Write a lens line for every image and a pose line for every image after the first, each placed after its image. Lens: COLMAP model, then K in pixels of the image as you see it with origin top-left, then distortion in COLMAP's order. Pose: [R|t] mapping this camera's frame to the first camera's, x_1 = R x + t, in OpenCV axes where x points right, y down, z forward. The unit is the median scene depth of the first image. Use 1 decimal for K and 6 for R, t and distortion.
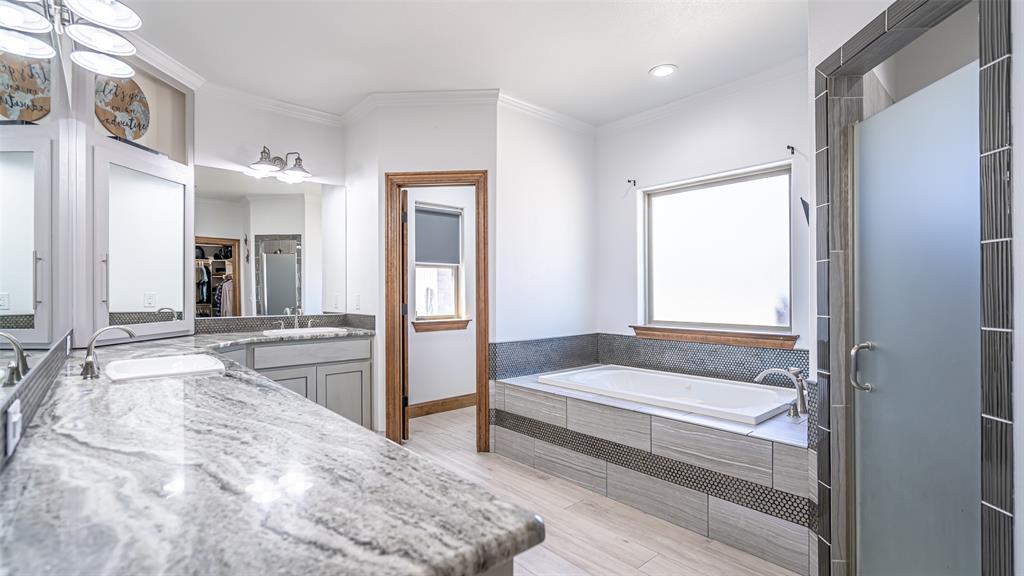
lens RADIAL K [[472.5, 0, 513.9], [0, 472.5, 289.7], [0, 0, 1]] dist [-0.001801, 0.001908]
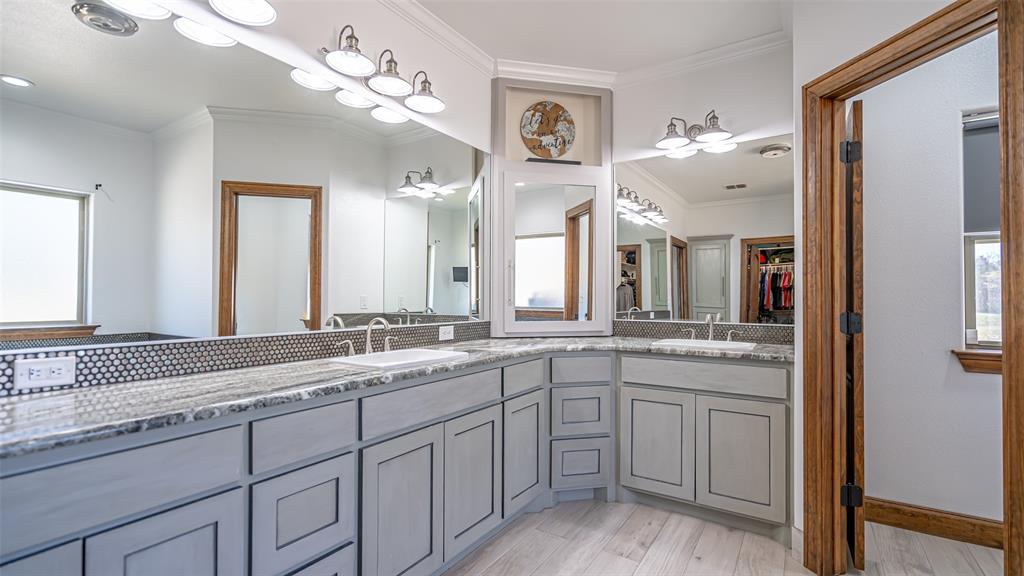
lens RADIAL K [[472.5, 0, 511.0], [0, 472.5, 290.2], [0, 0, 1]] dist [-0.001801, 0.001908]
pose [[0.247515, -0.014272, -0.968779, 0.253890], [0.001512, 0.999896, -0.014344, 0.015255], [0.968883, 0.002086, 0.247511, 0.635880]]
